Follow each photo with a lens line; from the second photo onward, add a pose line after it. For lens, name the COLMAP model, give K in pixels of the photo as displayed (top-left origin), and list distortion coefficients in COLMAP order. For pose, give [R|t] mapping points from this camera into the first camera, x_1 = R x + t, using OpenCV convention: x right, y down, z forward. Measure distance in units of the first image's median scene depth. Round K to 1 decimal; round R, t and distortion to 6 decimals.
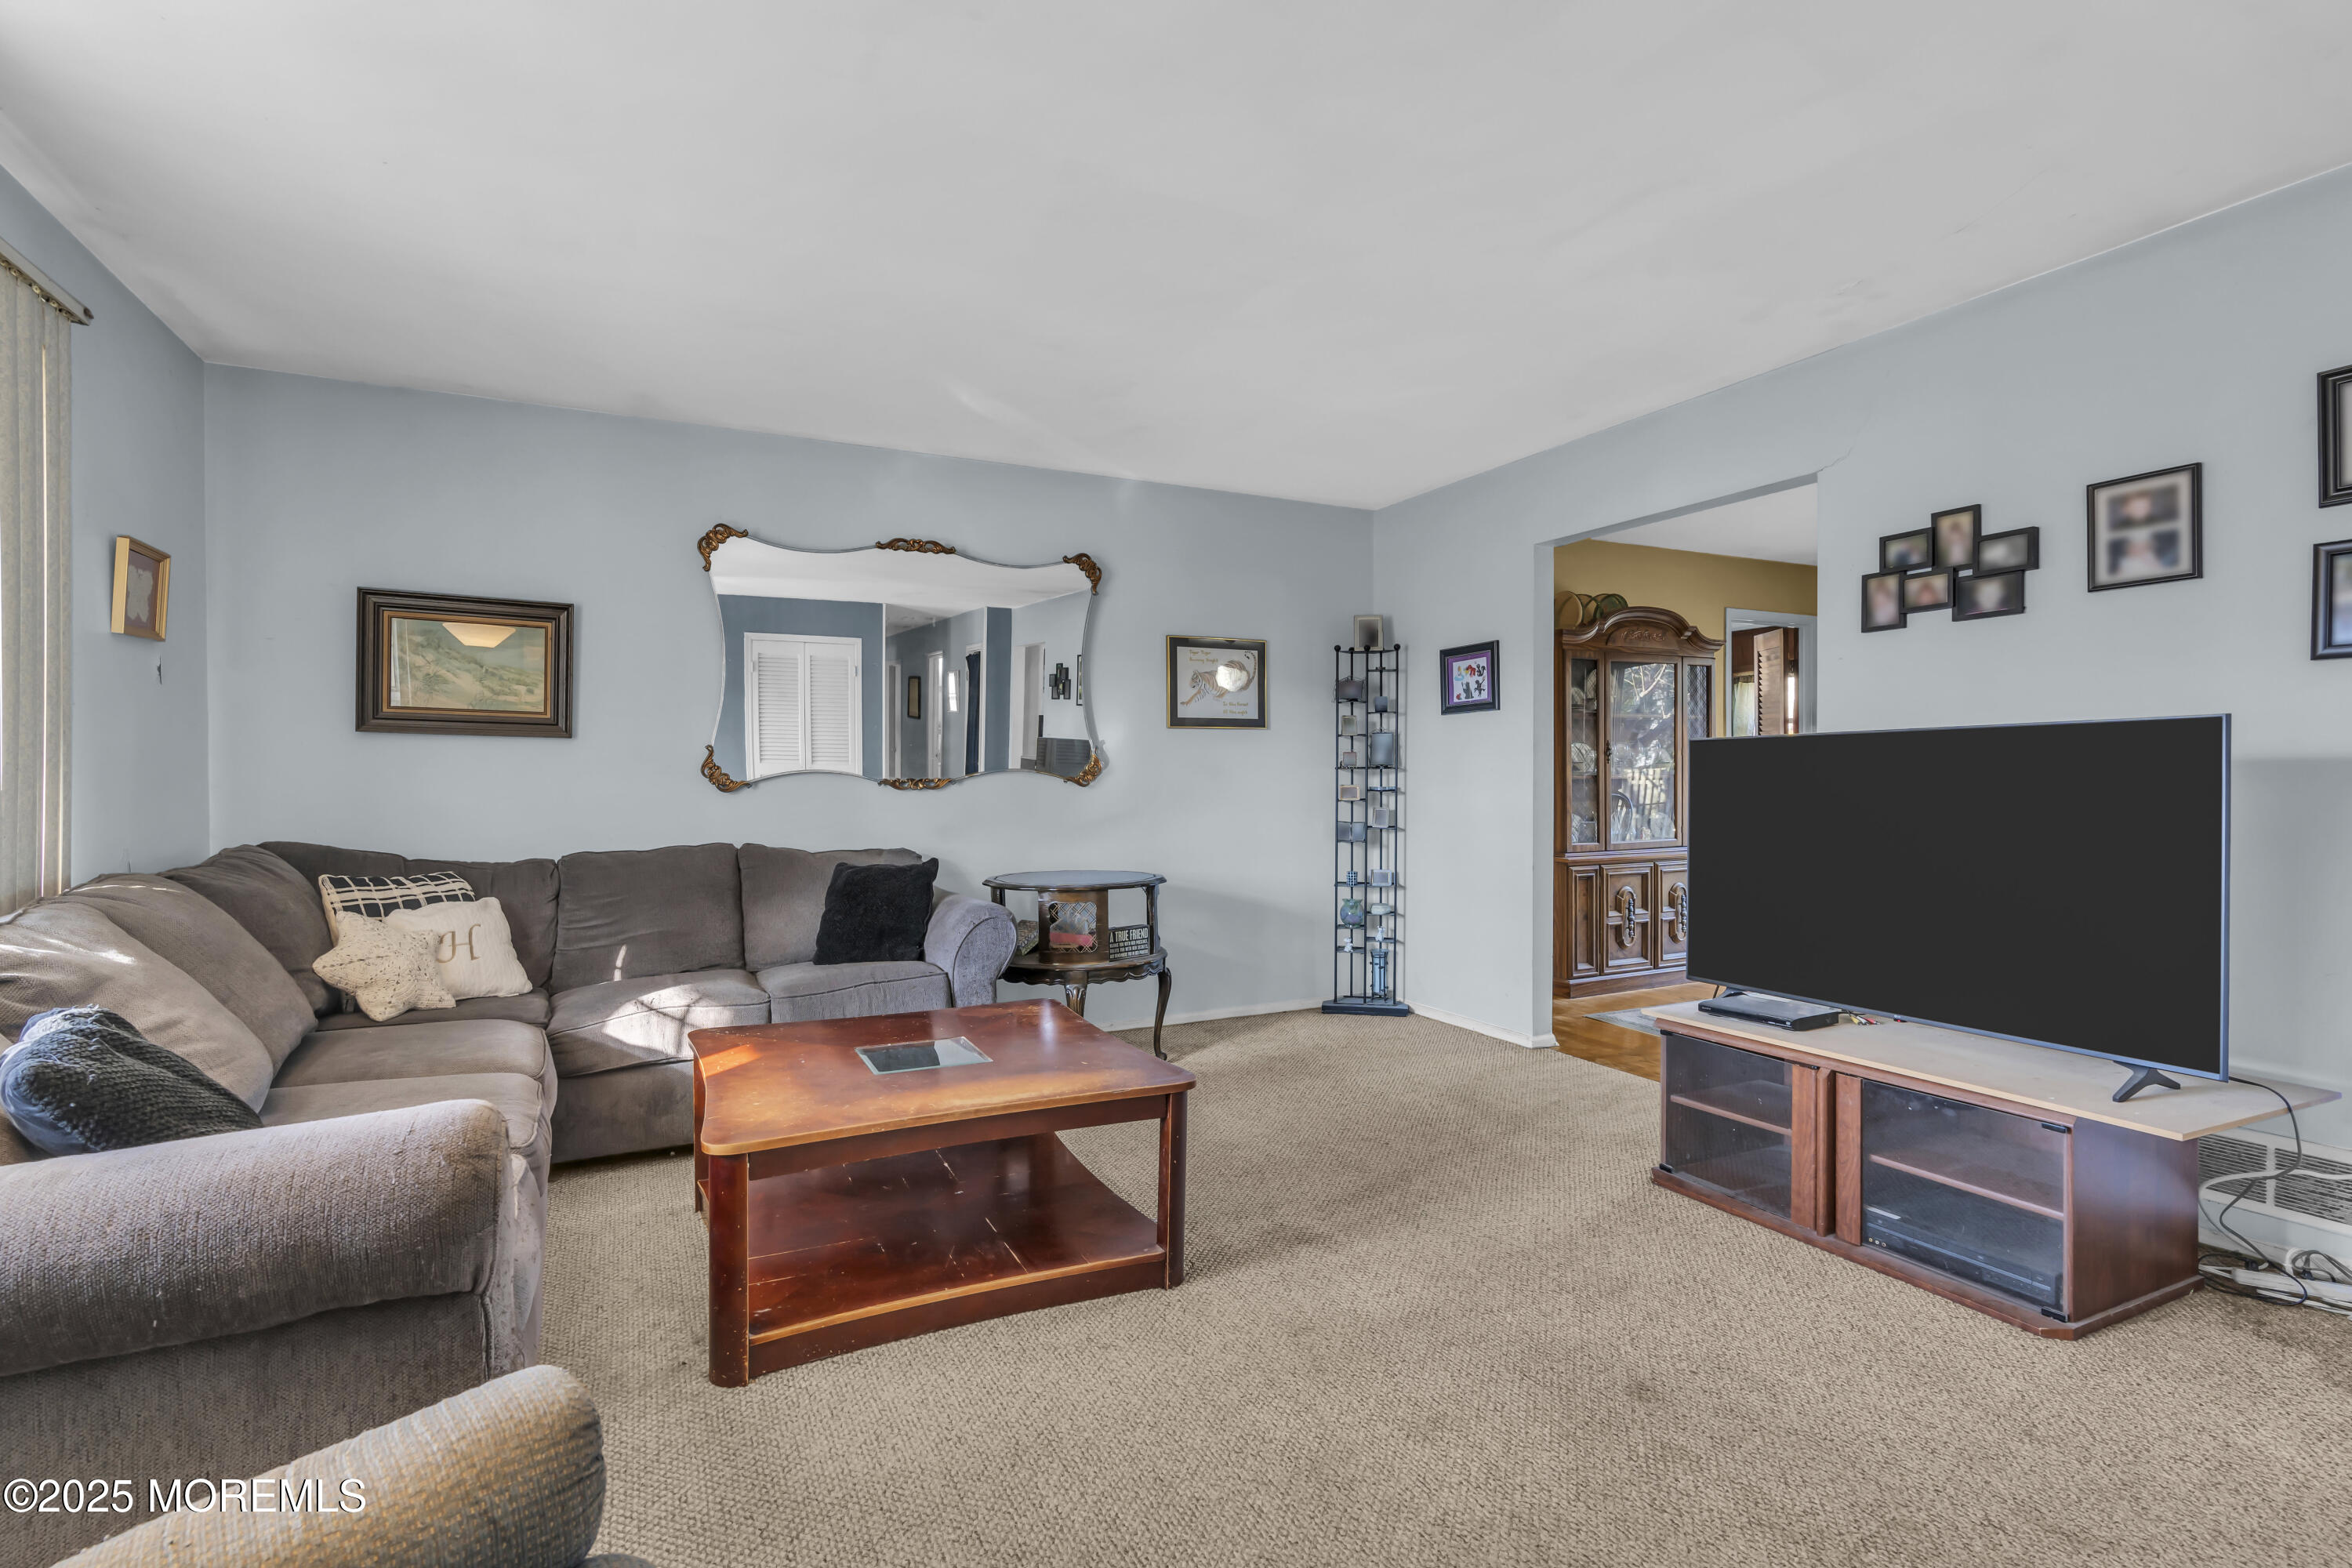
lens RADIAL K [[1114.3, 0, 1196.8], [0, 1114.3, 787.6], [0, 0, 1]] dist [-0.012300, 0.001341]
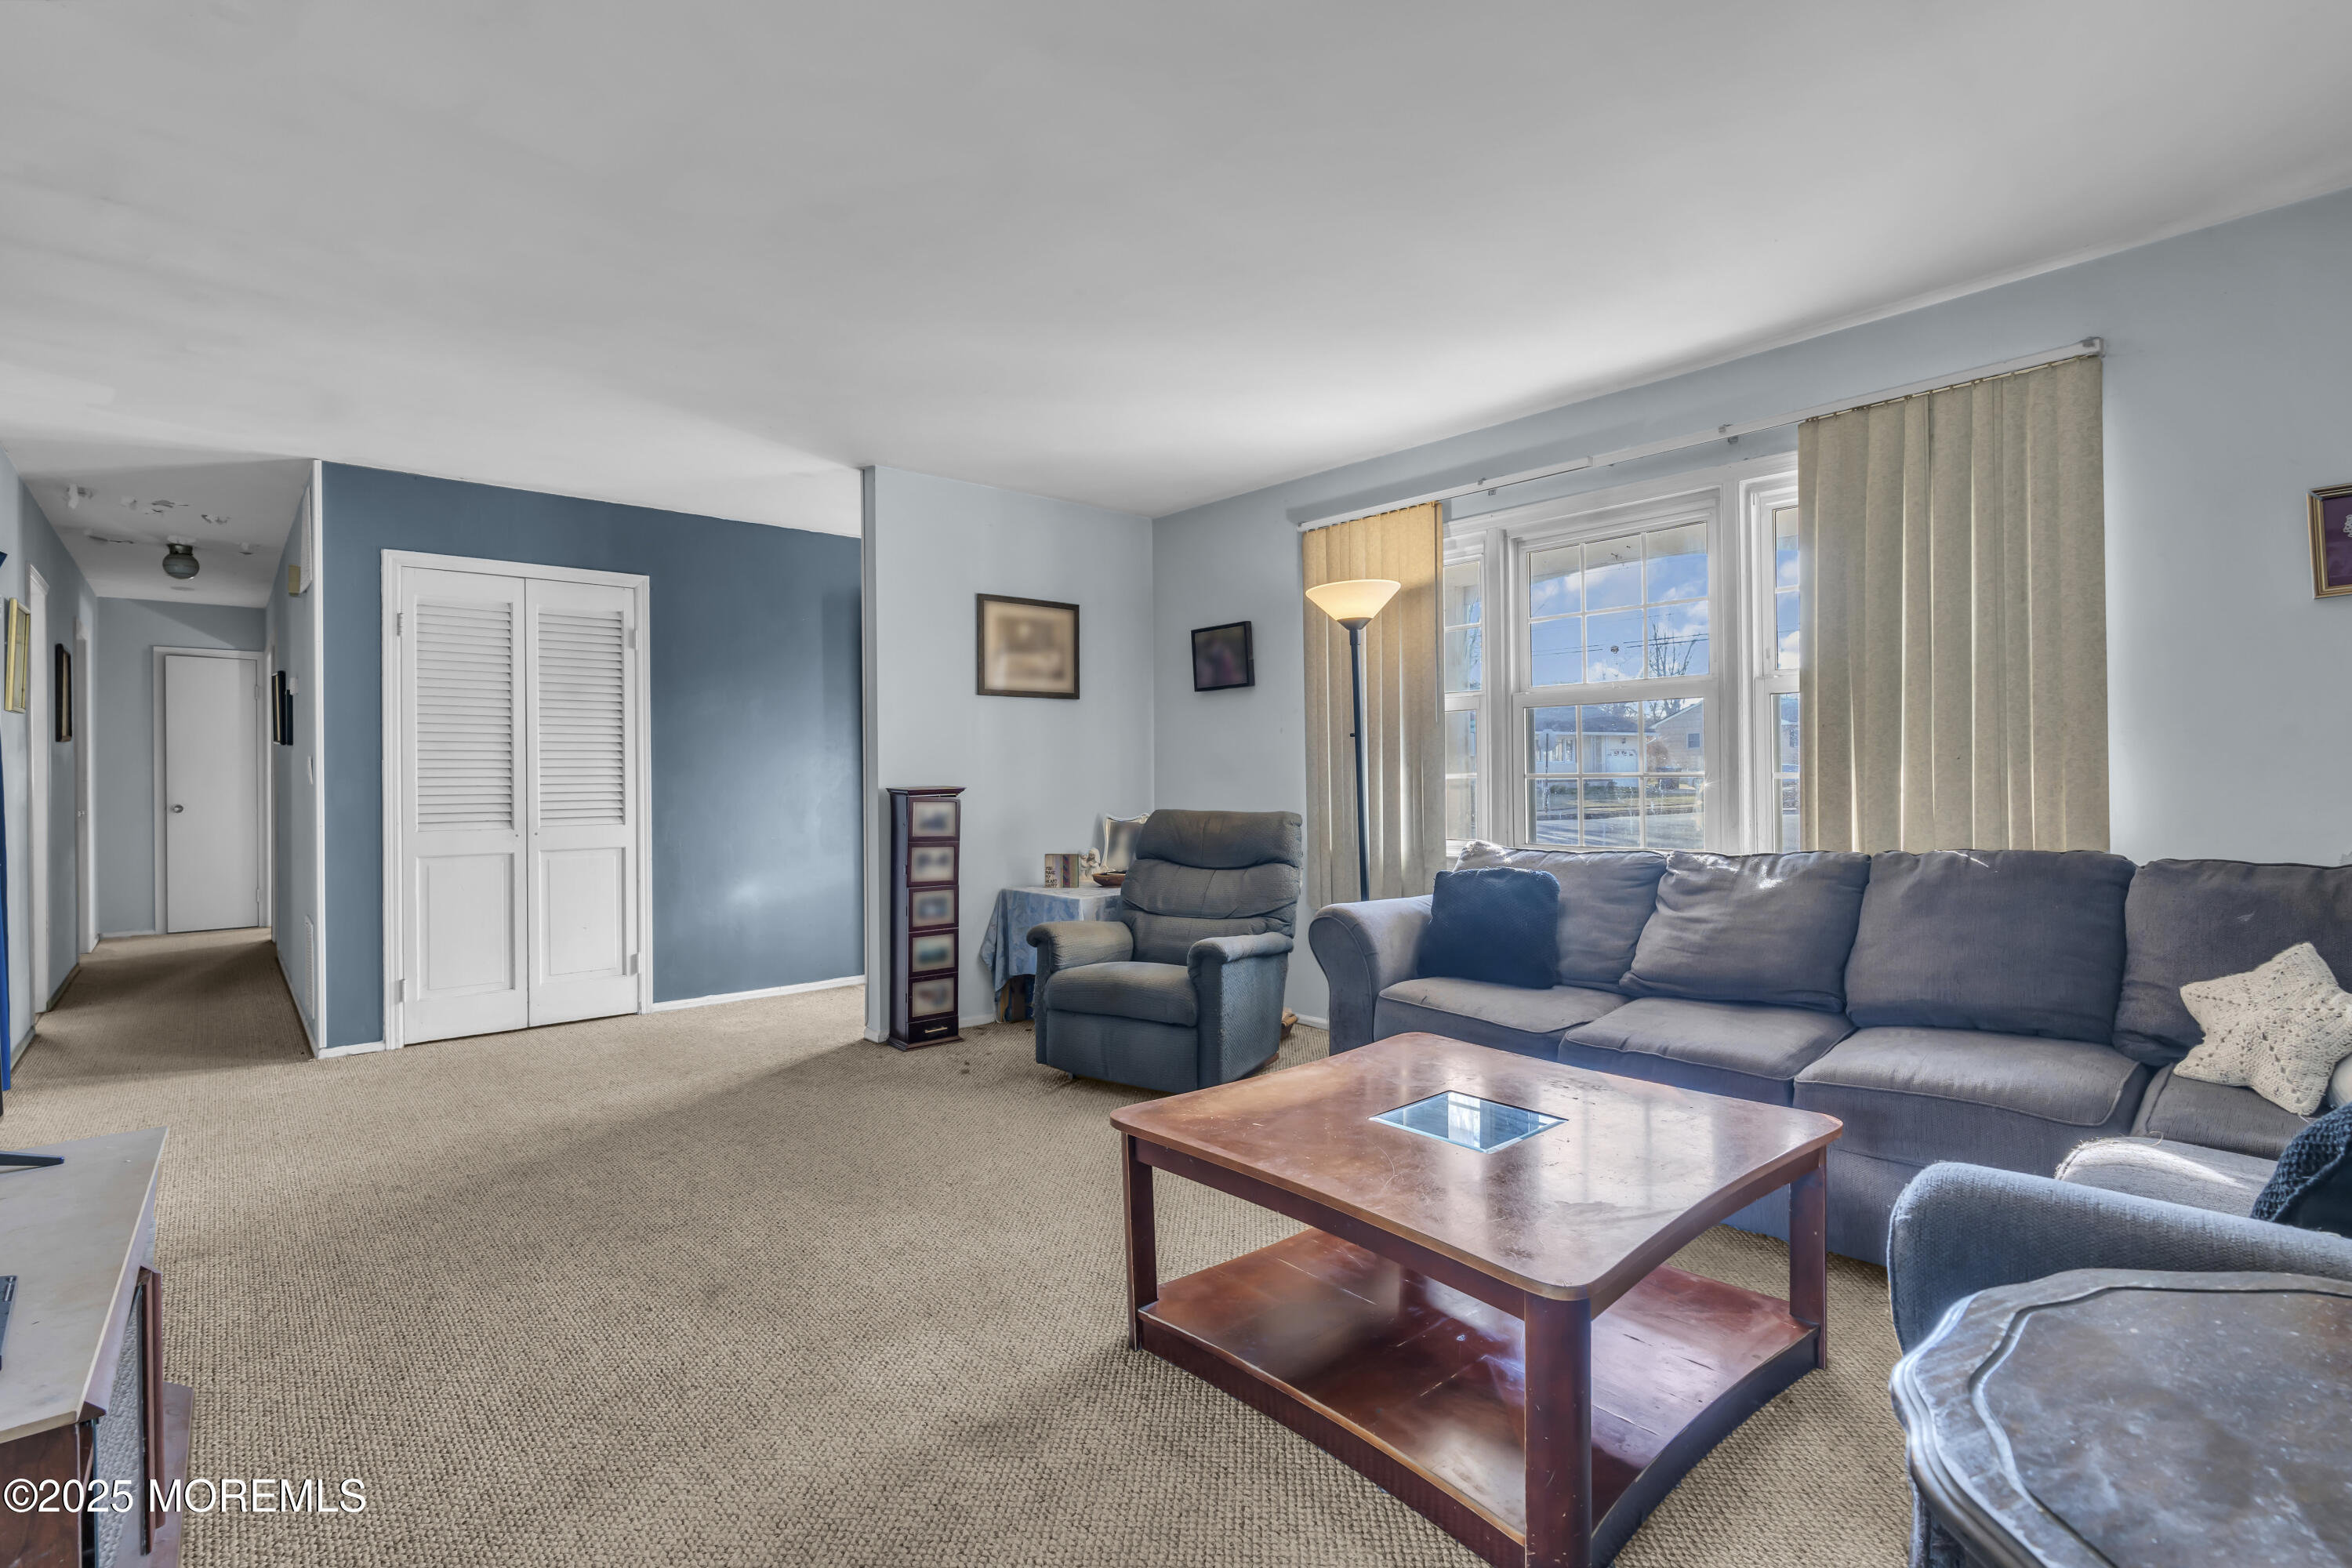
lens RADIAL K [[1114.3, 0, 1184.6], [0, 1114.3, 771.7], [0, 0, 1]] dist [-0.012300, 0.001341]
pose [[-0.973072, 0.008603, -0.230340, 0.090173], [0.007419, 0.999954, 0.006004, -0.009231], [0.230381, 0.004133, -0.973092, 1.144172]]
